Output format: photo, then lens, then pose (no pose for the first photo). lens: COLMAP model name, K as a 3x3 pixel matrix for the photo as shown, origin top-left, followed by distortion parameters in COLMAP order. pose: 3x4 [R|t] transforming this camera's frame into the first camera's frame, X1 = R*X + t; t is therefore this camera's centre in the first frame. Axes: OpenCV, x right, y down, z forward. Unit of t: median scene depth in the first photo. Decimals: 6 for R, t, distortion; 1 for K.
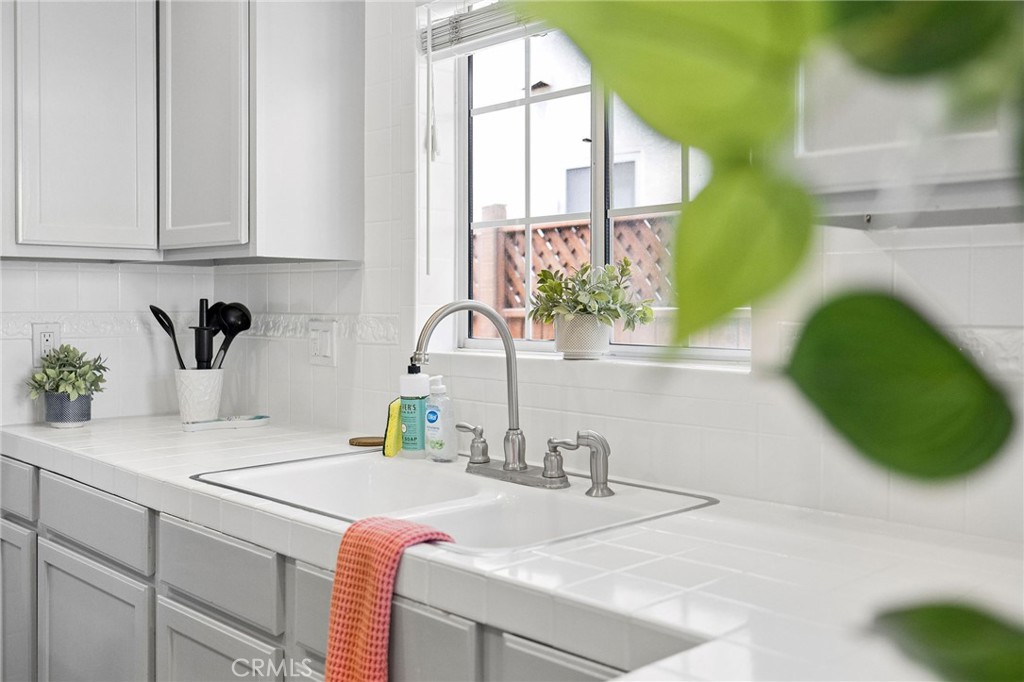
lens RADIAL K [[979.9, 0, 489.1], [0, 979.9, 318.8], [0, 0, 1]] dist [0.001481, 0.005728]
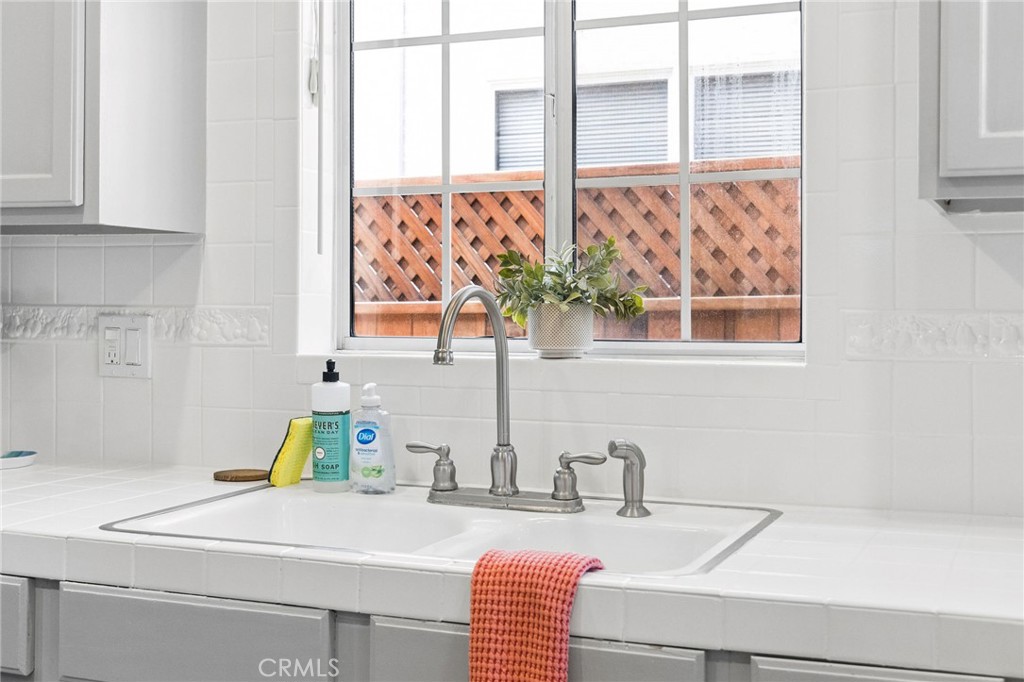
lens RADIAL K [[1336.7, 0, 481.9], [0, 1336.7, 302.0], [0, 0, 1]] dist [0.002434, 0.004969]
pose [[0.918774, 0.002604, 0.394776, -0.402337], [0.003573, 0.999882, -0.014910, 0.009907], [-0.394768, 0.015109, 0.918656, -0.011551]]
